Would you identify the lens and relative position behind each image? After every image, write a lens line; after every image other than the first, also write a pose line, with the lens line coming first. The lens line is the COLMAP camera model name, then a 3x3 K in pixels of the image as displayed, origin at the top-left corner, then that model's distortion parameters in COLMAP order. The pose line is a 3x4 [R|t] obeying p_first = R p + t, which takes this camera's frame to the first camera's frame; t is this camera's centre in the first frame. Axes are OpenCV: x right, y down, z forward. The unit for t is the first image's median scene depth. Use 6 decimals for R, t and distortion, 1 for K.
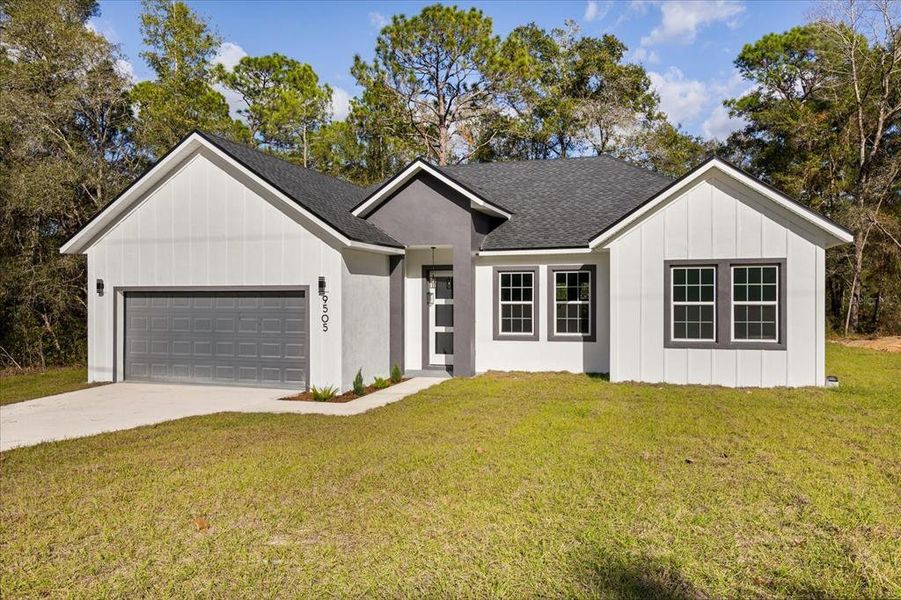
lens RADIAL K [[671.9, 0, 413.9], [0, 671.9, 299.4], [0, 0, 1]] dist [0.005580, 0.003228]
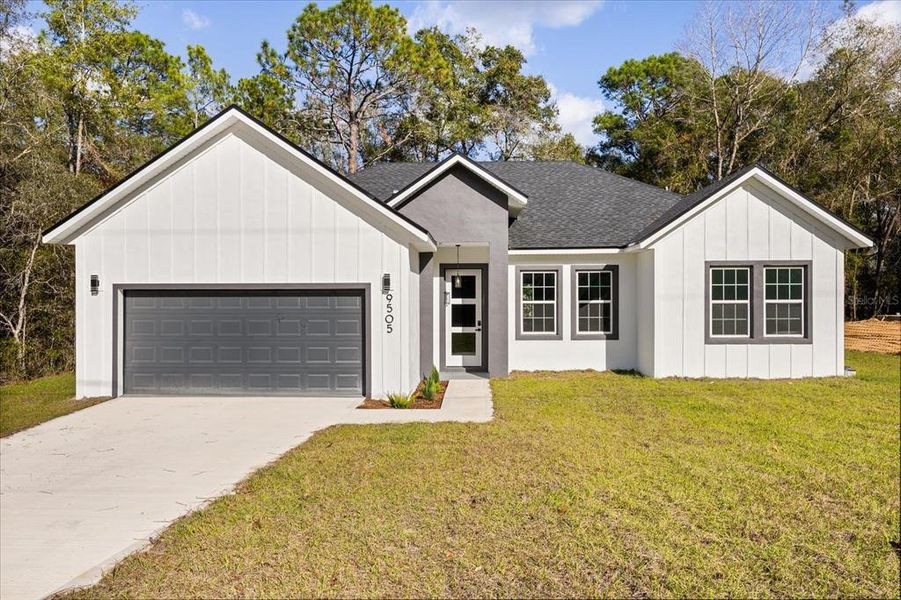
lens RADIAL K [[671.9, 0, 413.9], [0, 671.9, 299.4], [0, 0, 1]] dist [0.005580, 0.003228]
pose [[0.965417, -0.001099, 0.260708, -0.300478], [0.001958, 0.999993, -0.003036, 0.003698], [-0.260703, 0.003441, 0.965413, 0.085654]]
